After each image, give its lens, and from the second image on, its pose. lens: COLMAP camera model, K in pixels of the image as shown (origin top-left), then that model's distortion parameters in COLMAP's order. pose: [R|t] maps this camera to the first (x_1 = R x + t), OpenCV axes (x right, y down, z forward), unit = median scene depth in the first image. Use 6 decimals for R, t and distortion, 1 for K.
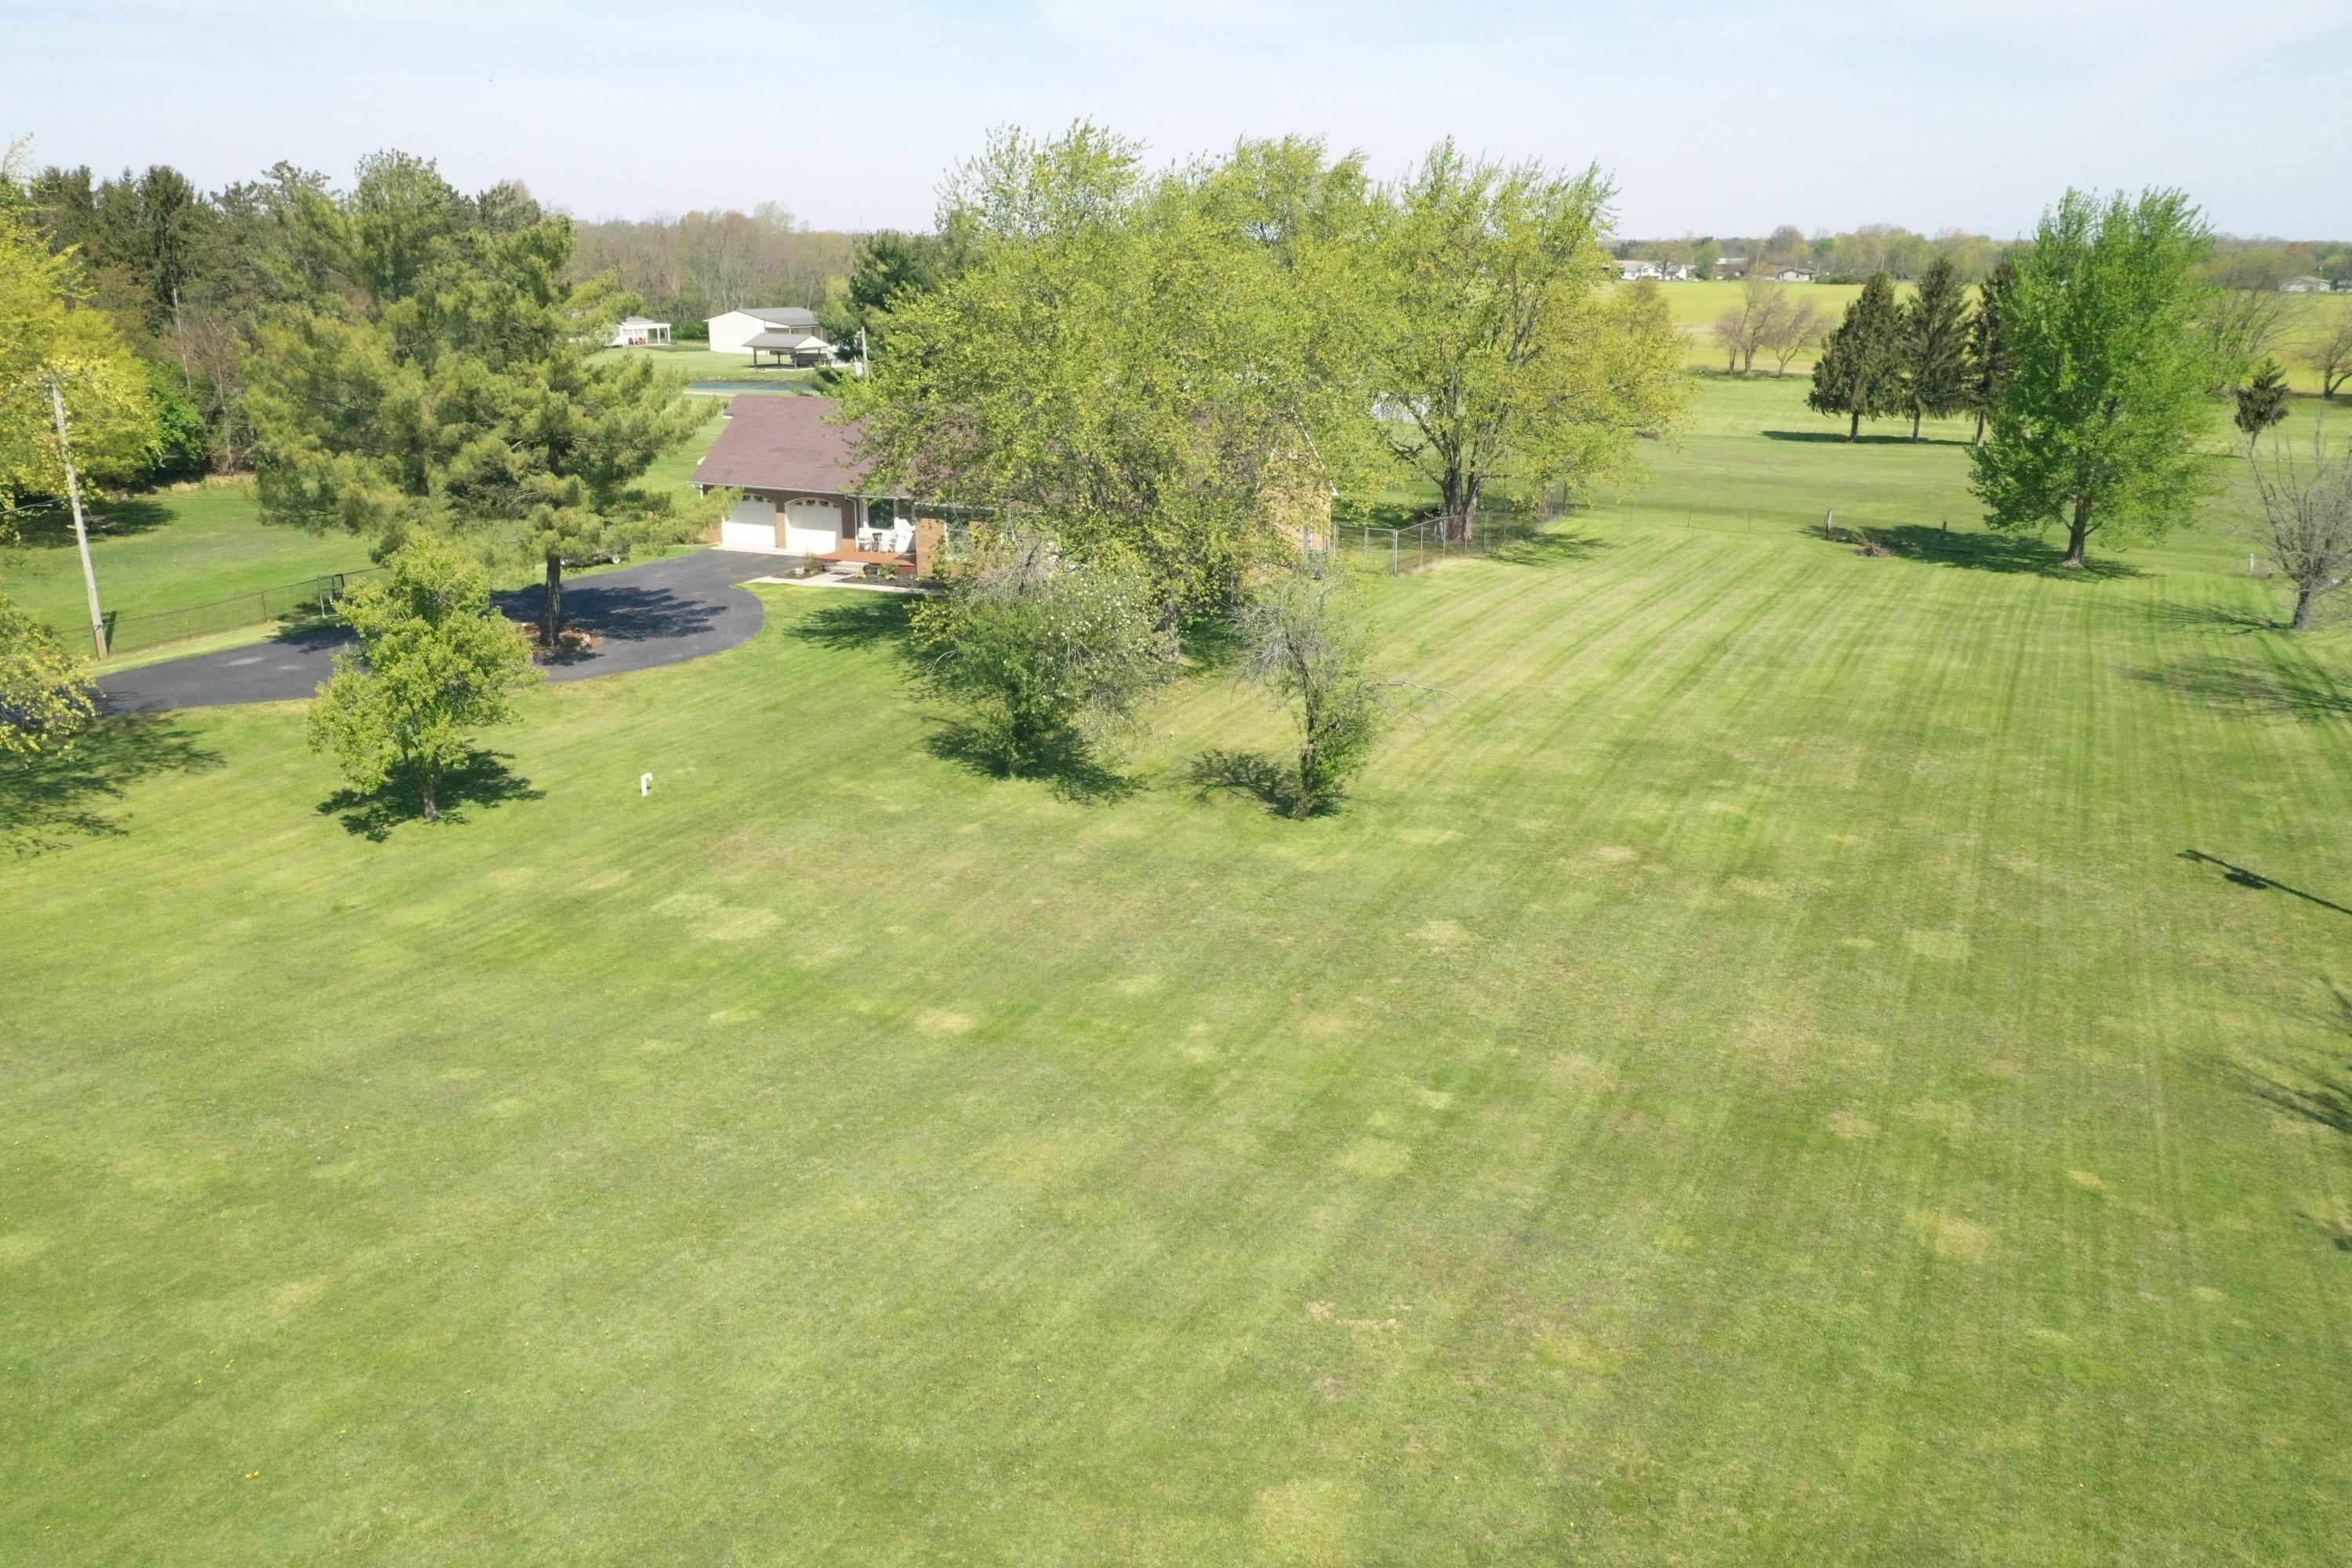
lens RADIAL K [[1844.7, 0, 1176.0], [0, 1844.7, 784.0], [0, 0, 1]] dist [-0.003019, -0.010716]
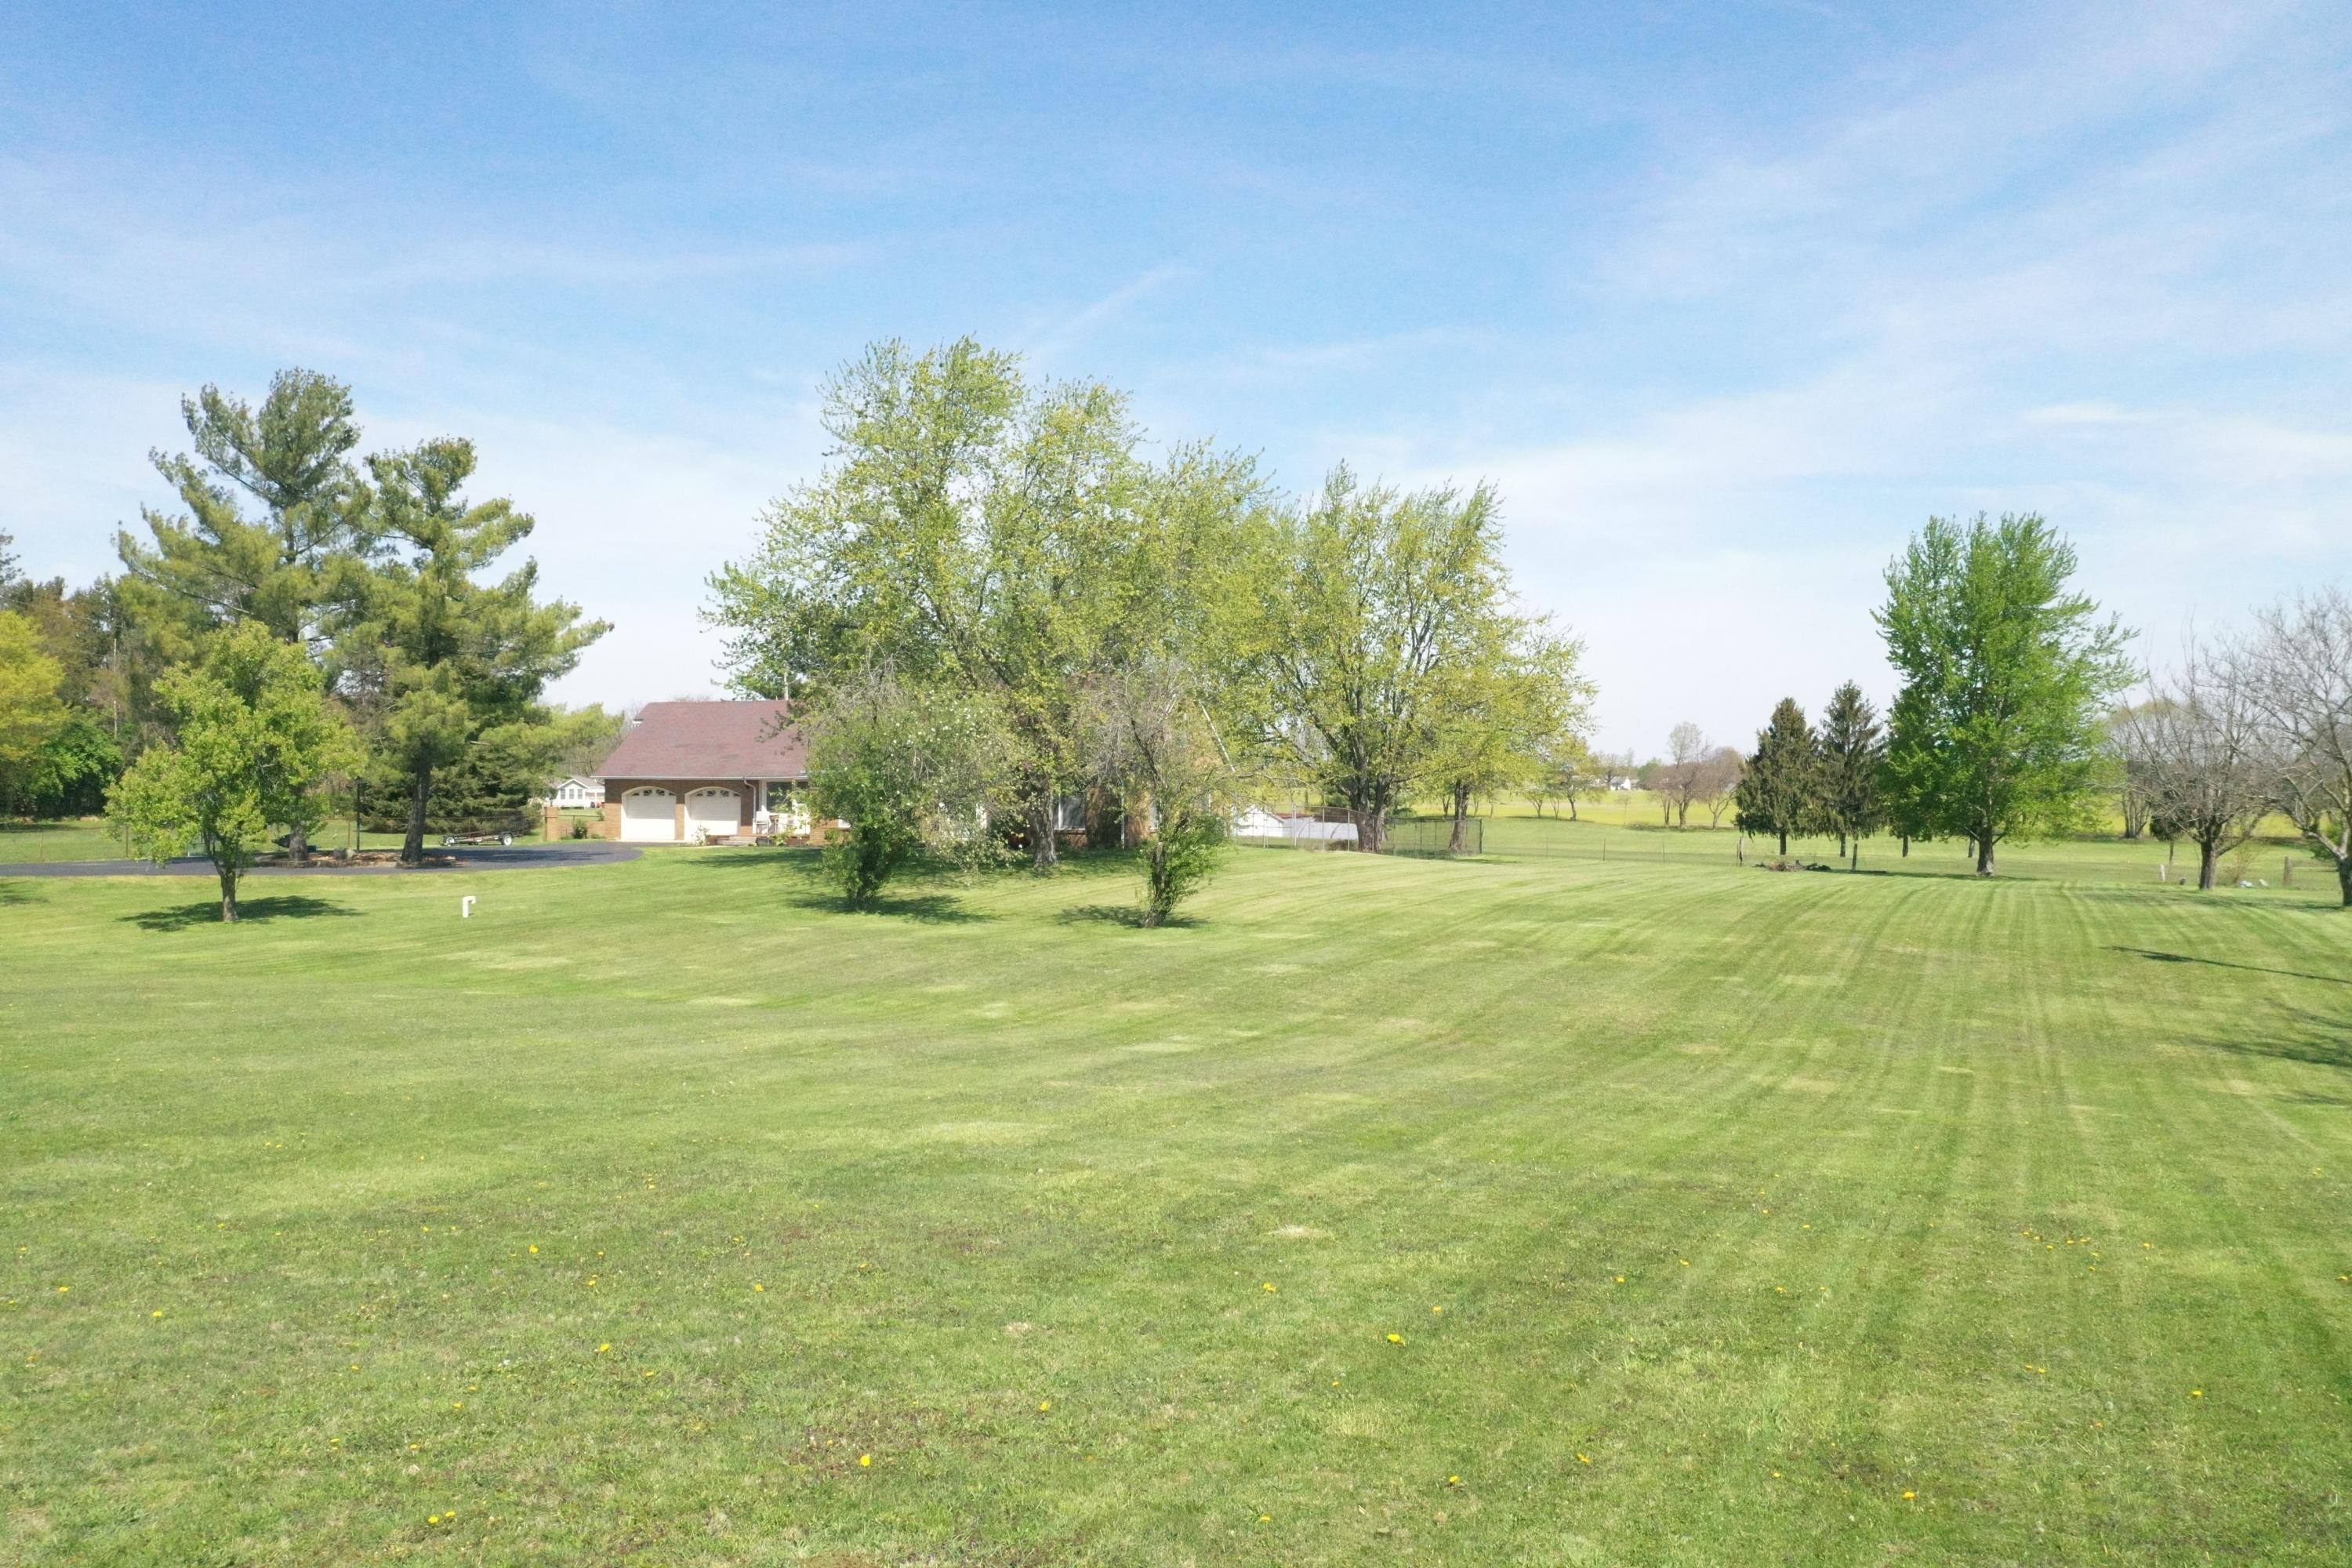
lens RADIAL K [[1844.7, 0, 1176.0], [0, 1844.7, 784.0], [0, 0, 1]] dist [-0.003019, -0.010716]
pose [[0.999865, -0.001615, 0.016337, 0.036349], [0.006087, 0.960678, -0.277599, 0.119552], [-0.015246, 0.277661, 0.960558, 0.036573]]
